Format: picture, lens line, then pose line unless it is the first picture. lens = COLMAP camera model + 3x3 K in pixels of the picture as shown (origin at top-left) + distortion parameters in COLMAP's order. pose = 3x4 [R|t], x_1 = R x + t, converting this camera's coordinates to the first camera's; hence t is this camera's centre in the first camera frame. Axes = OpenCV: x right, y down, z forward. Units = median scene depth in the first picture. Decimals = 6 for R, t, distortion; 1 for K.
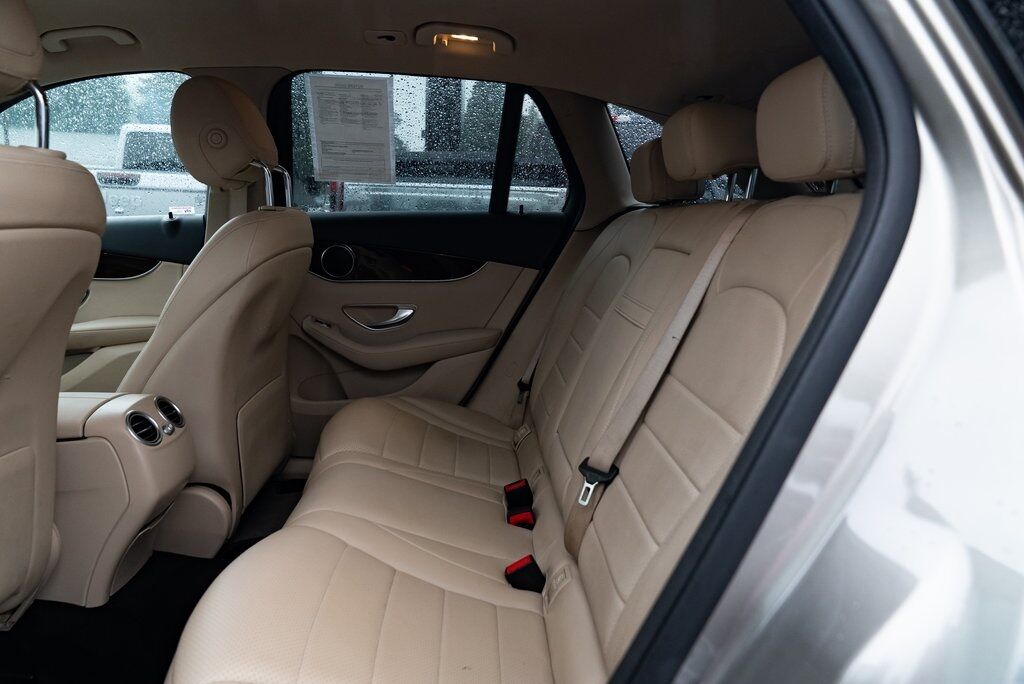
lens RADIAL K [[697.7, 0, 512.0], [0, 697.7, 342.0], [0, 0, 1]] dist [-0.034604, 0.019471]
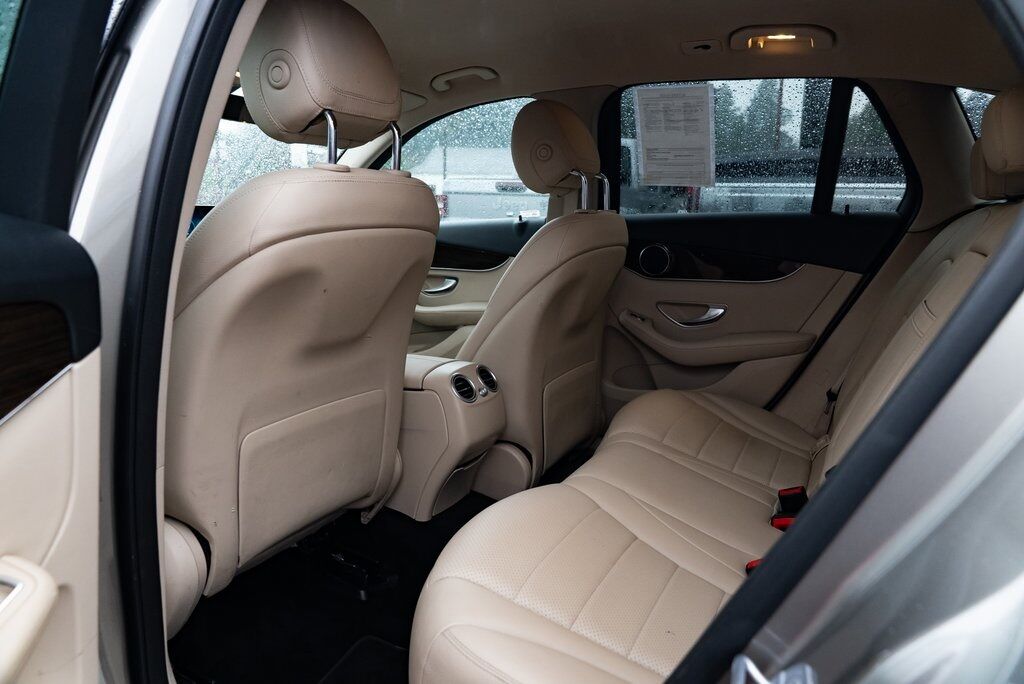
lens RADIAL K [[697.7, 0, 512.0], [0, 697.7, 342.0], [0, 0, 1]] dist [-0.034604, 0.019471]
pose [[0.864670, 0.076868, -0.496424, 0.109520], [-0.078168, 0.996774, 0.018191, 0.007850], [0.496221, 0.023075, 0.867889, -0.037308]]
